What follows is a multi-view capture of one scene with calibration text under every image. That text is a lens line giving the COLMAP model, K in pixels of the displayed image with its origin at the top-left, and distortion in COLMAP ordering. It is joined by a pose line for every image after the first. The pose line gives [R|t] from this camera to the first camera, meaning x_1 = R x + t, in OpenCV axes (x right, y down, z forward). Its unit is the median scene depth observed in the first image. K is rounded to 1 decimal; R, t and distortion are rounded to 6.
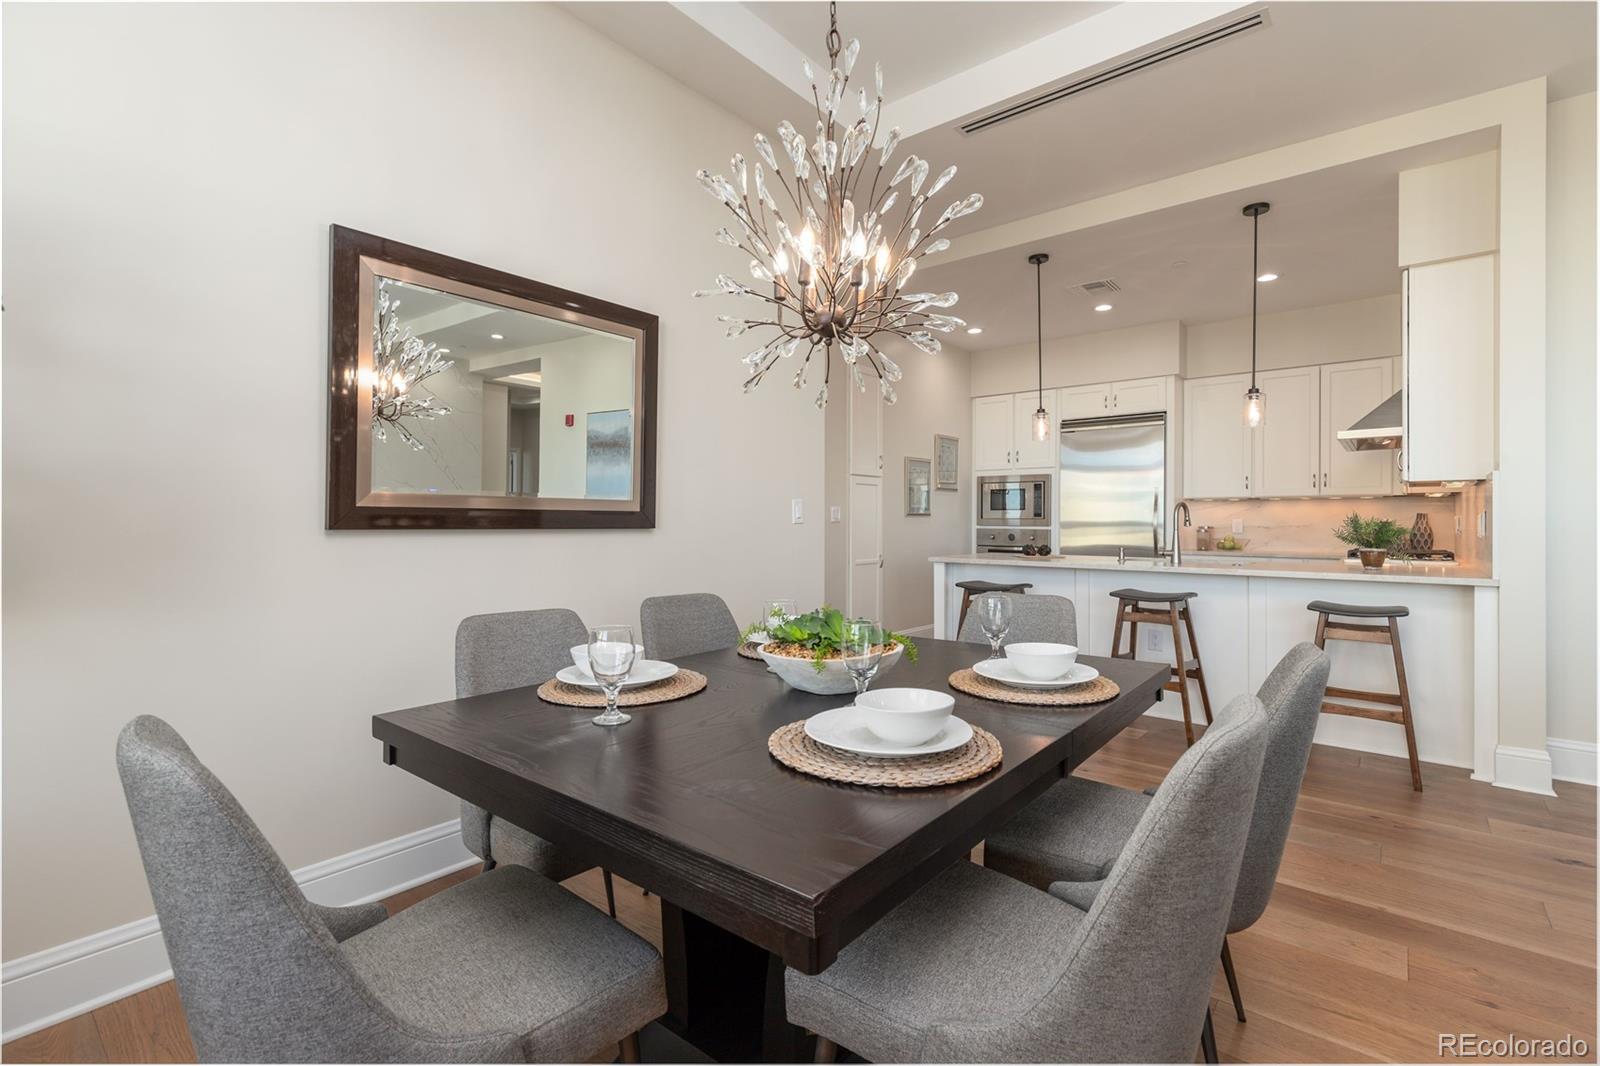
lens RADIAL K [[751.4, 0, 787.5], [0, 751.4, 519.9], [0, 0, 1]] dist [0.002150, -0.000687]
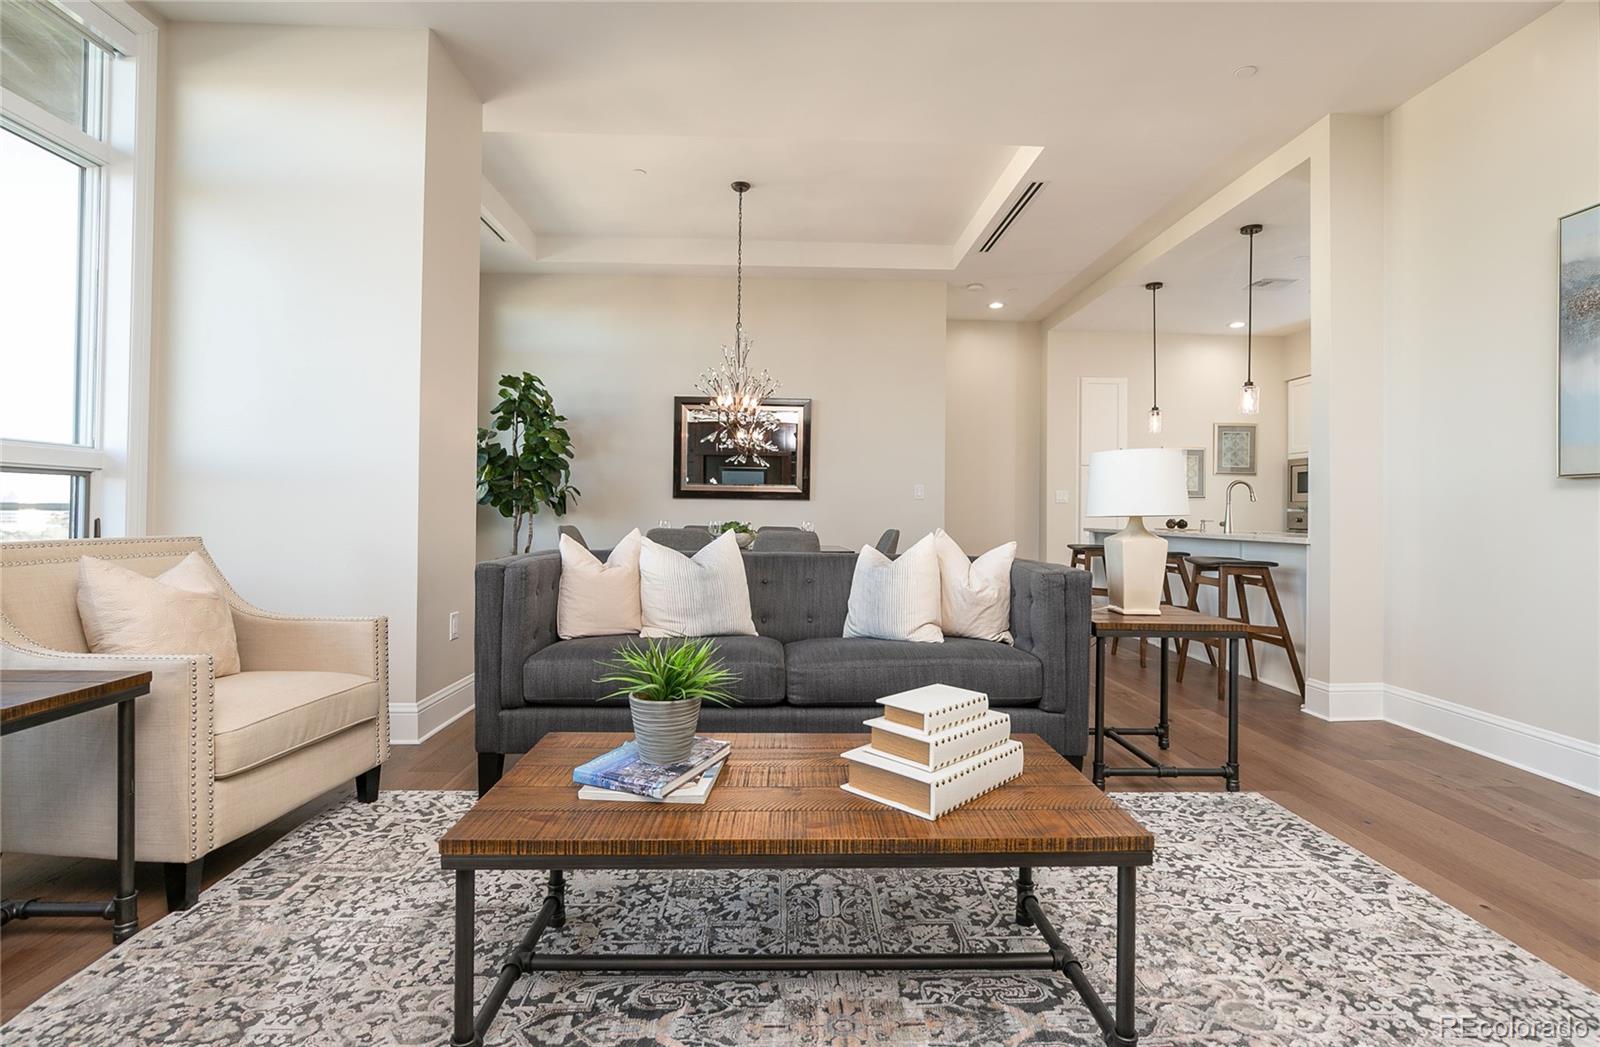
lens RADIAL K [[742.4, 0, 797.6], [0, 742.4, 514.6], [0, 0, 1]] dist [-0.010297, 0.001224]
pose [[0.652182, 0.004996, -0.758046, 0.675714], [-0.006909, 0.999976, 0.000646, 0.025196], [0.758031, 0.004815, 0.652201, -0.195380]]
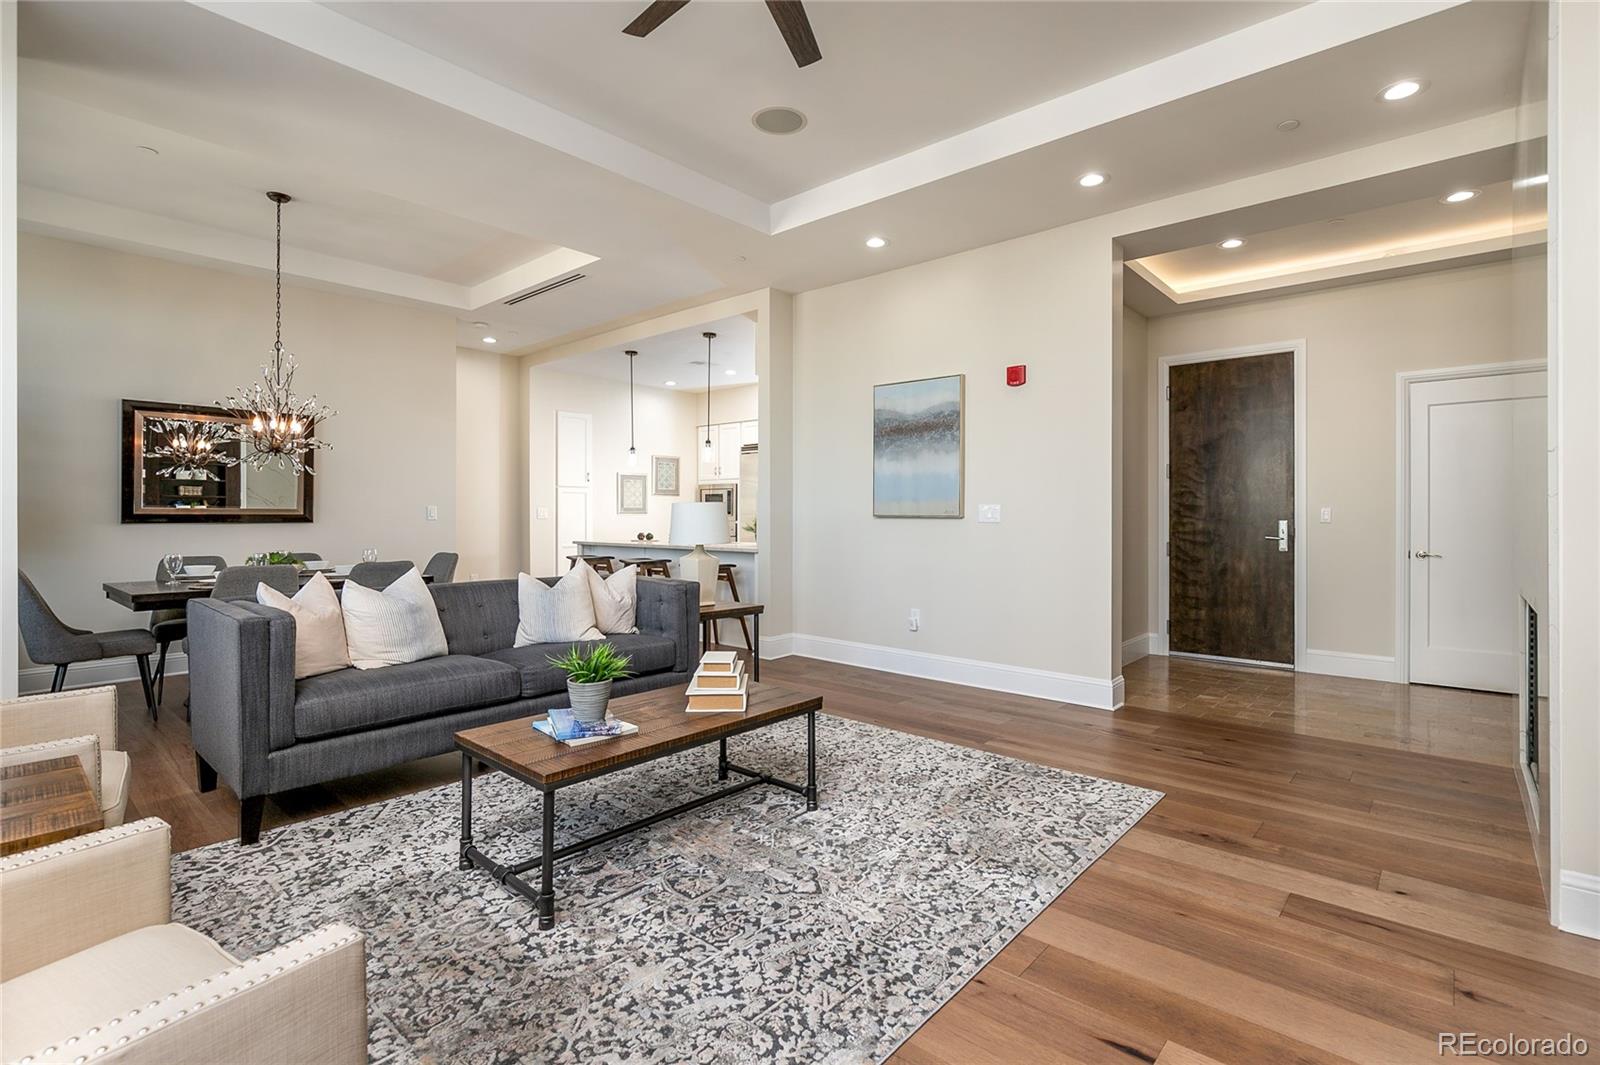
lens RADIAL K [[751.4, 0, 807.4], [0, 751.4, 537.8], [0, 0, 1]] dist [0.002150, -0.000687]
pose [[0.999045, -0.001951, -0.043646, 0.598329], [0.003369, 0.999468, 0.032449, -0.004411], [0.043559, -0.032565, 0.998520, -0.465965]]
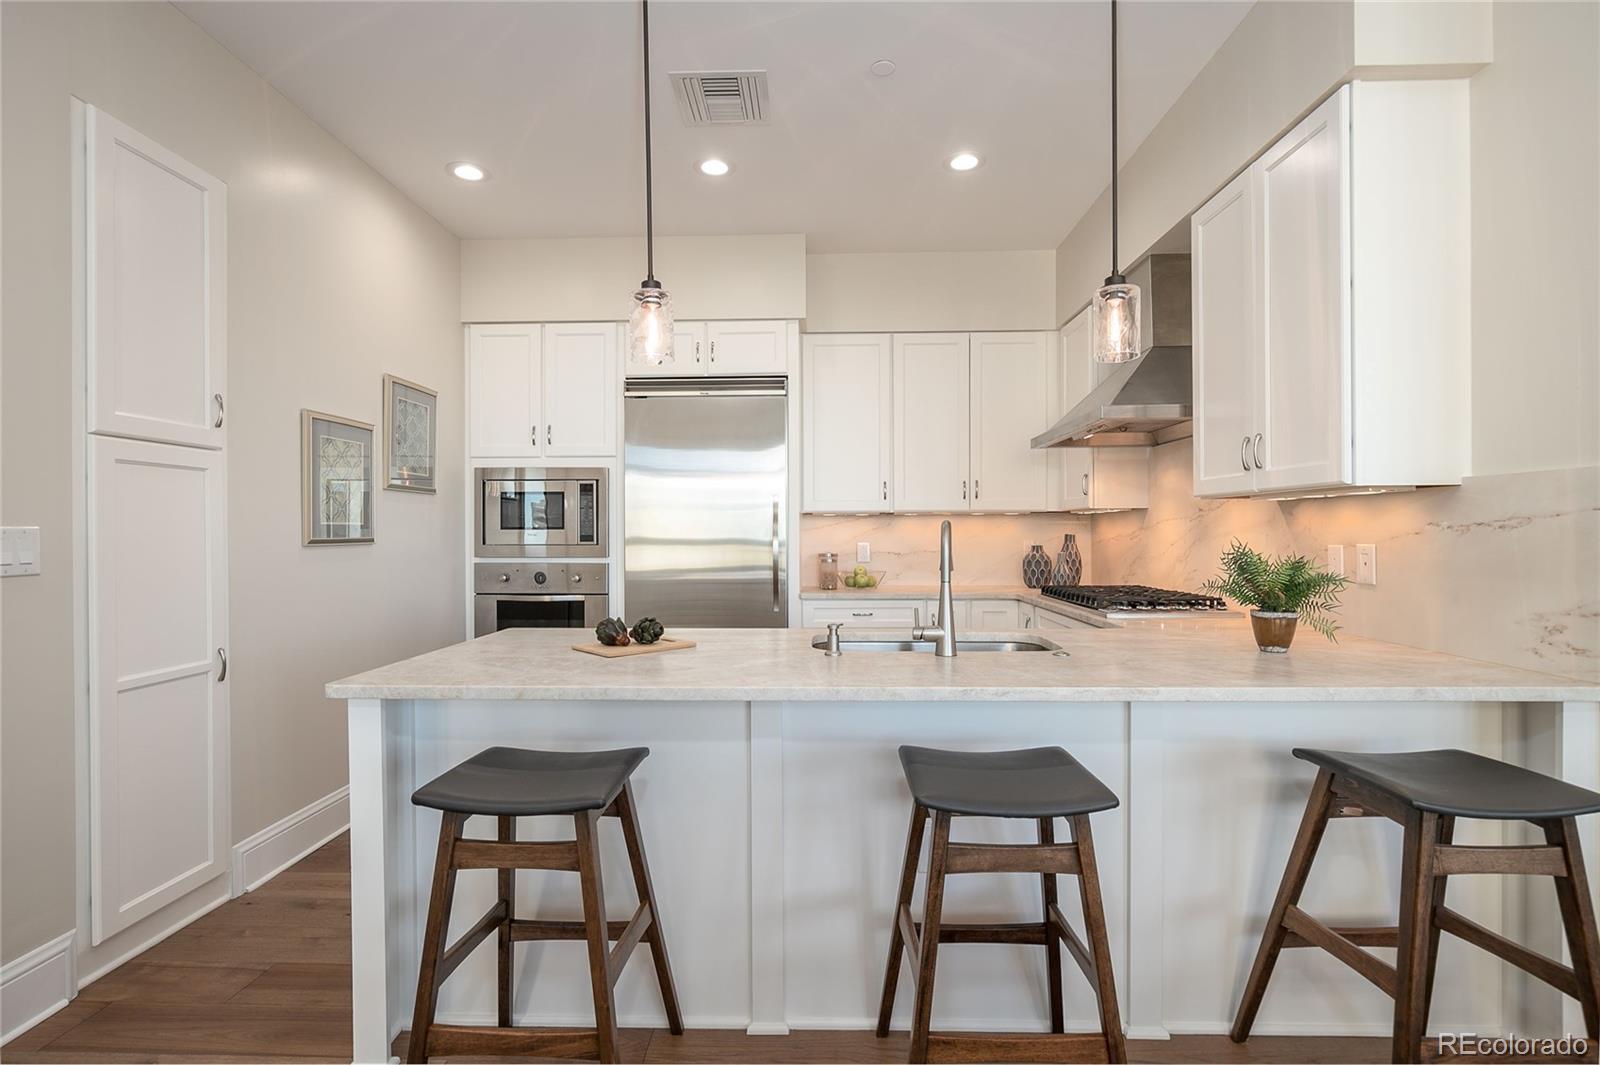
lens RADIAL K [[751.4, 0, 805.1], [0, 751.4, 540.1], [0, 0, 1]] dist [0.002150, -0.000687]
pose [[0.784322, -0.012796, 0.620222, 0.116262], [0.005579, 0.999892, 0.013574, -0.013012], [-0.620328, -0.007186, 0.784309, 0.483309]]
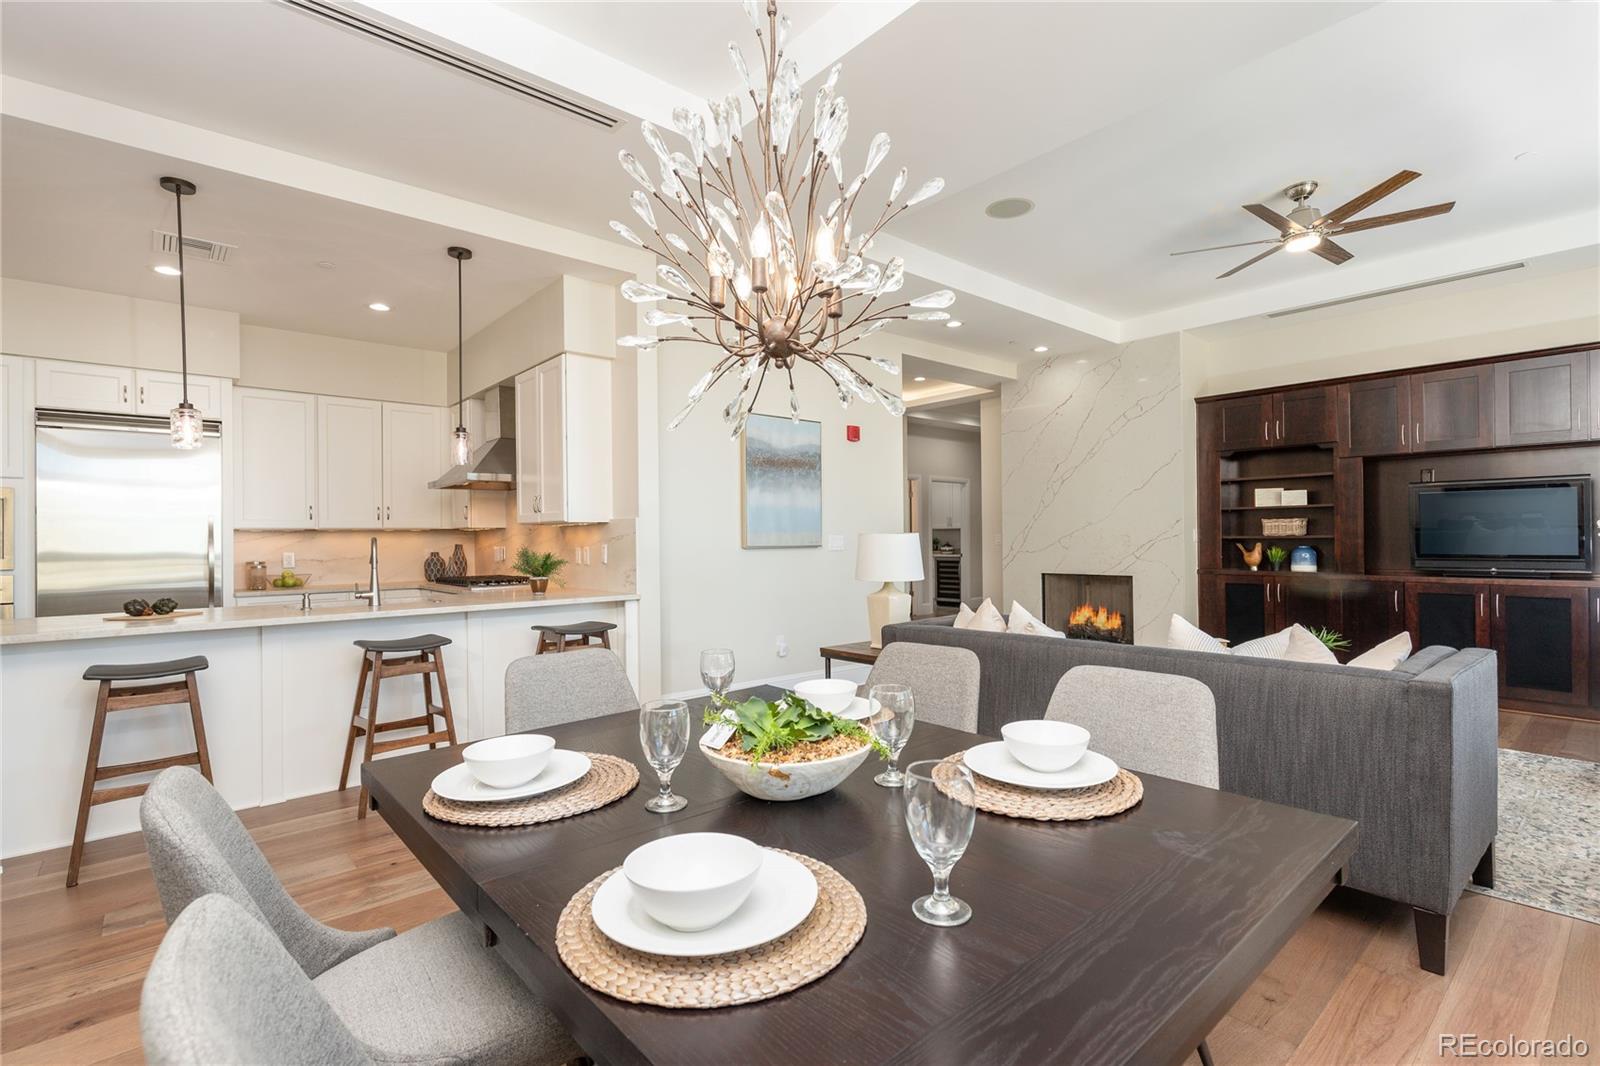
lens RADIAL K [[751.4, 0, 811.4], [0, 751.4, 536.7], [0, 0, 1]] dist [0.002150, -0.000687]
pose [[0.157977, -0.001797, 0.987441, -0.200573], [0.010270, 0.999947, 0.000176, -0.013521], [-0.987389, 0.010114, 0.157987, 0.237227]]
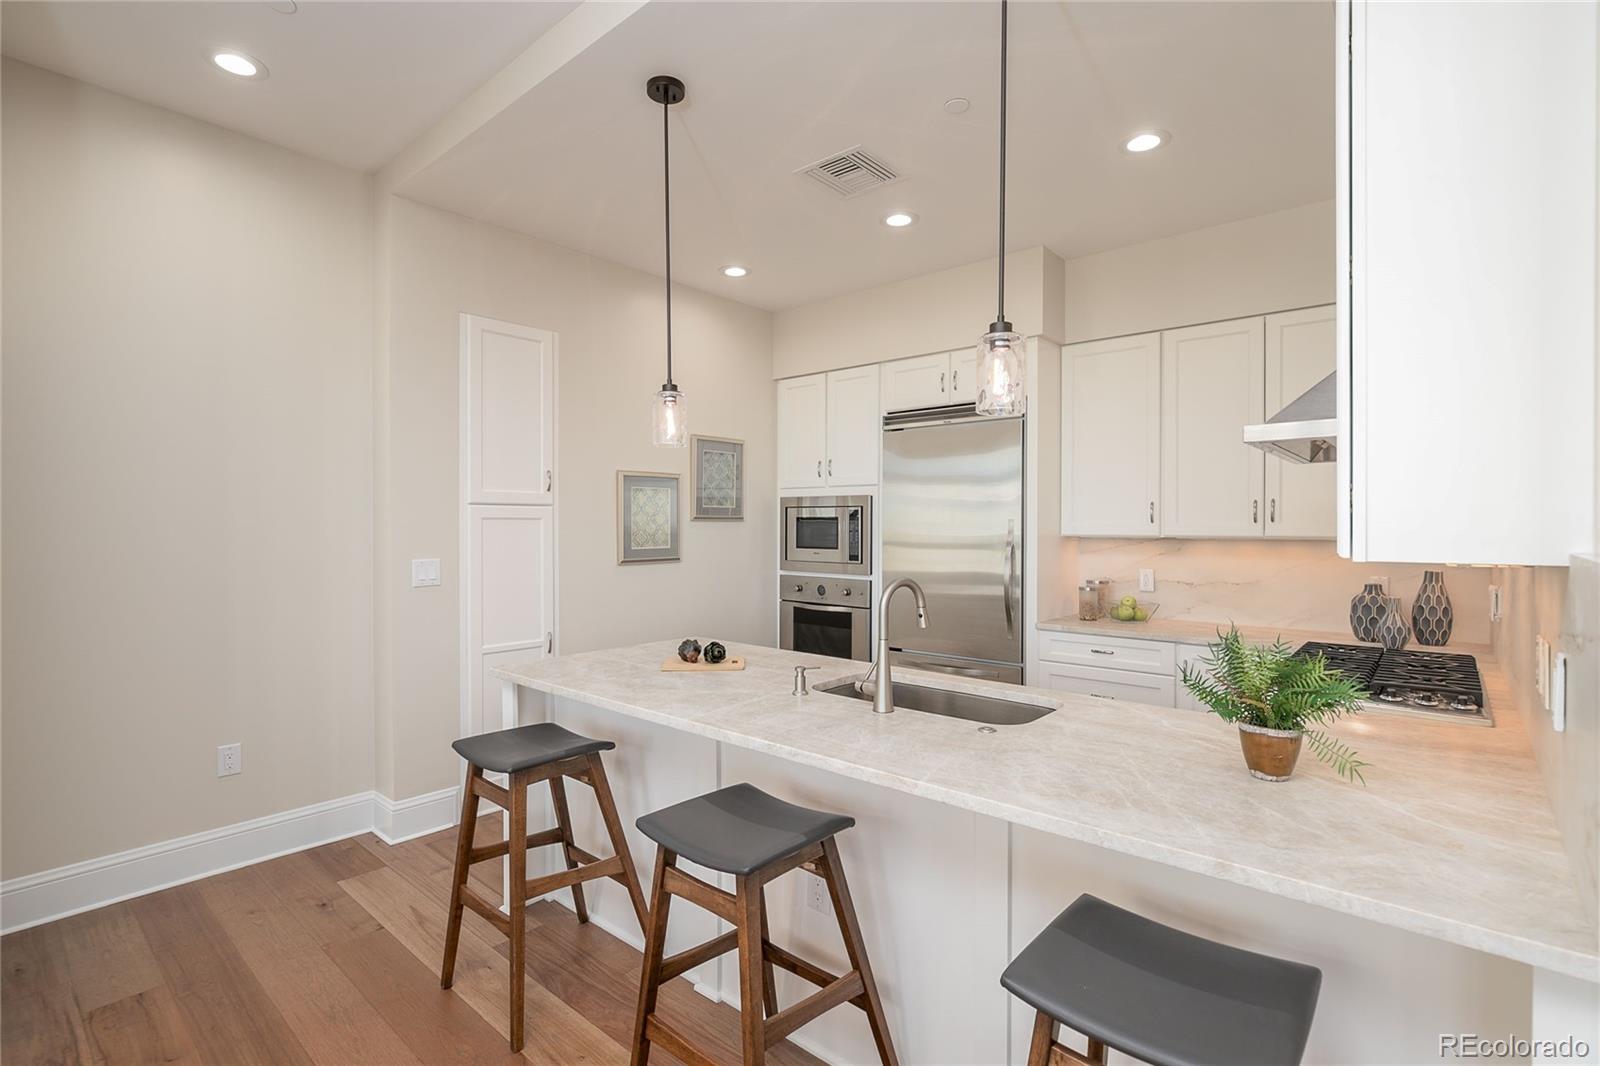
lens RADIAL K [[751.4, 0, 820.5], [0, 751.4, 532.9], [0, 0, 1]] dist [0.002150, -0.000687]
pose [[0.999972, -0.001720, -0.007296, 0.335947], [0.001830, 0.999885, 0.015036, -0.041479], [0.007269, -0.015049, 0.999860, 0.374623]]
